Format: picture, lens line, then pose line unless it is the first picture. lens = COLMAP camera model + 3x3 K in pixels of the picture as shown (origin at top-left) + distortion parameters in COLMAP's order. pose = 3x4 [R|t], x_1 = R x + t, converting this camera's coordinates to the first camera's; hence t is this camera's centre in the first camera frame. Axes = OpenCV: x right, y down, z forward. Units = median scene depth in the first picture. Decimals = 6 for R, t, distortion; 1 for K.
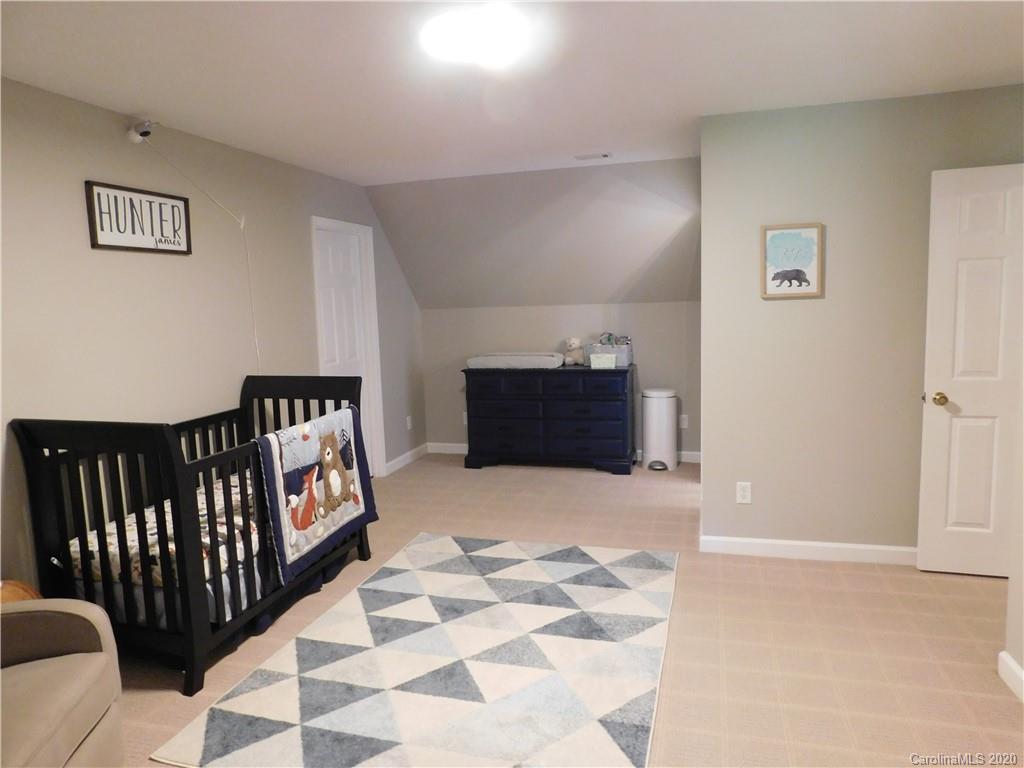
lens RADIAL K [[675.9, 0, 513.2], [0, 675.9, 380.8], [0, 0, 1]] dist [-0.062227, 0.049063]
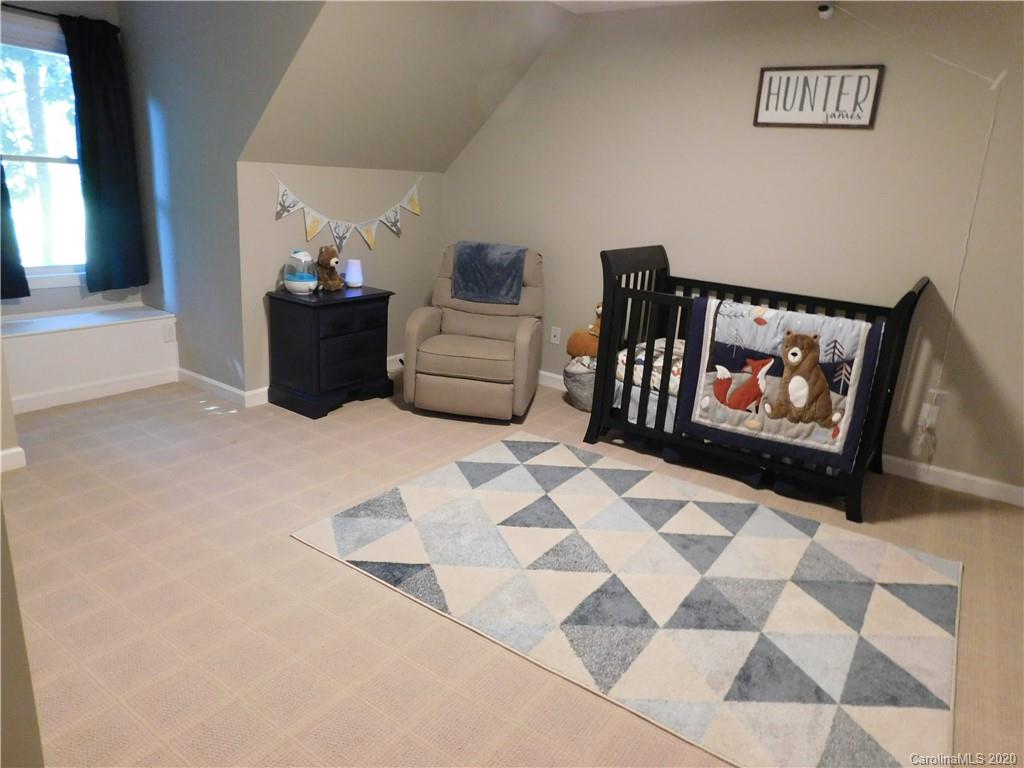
lens RADIAL K [[675.9, 0, 513.2], [0, 675.9, 380.8], [0, 0, 1]] dist [-0.062227, 0.049063]
pose [[-0.312246, 0.280629, -0.907607, 0.671391], [-0.171951, 0.922899, 0.344514, -0.102672], [0.934310, 0.263637, -0.239917, 0.904041]]
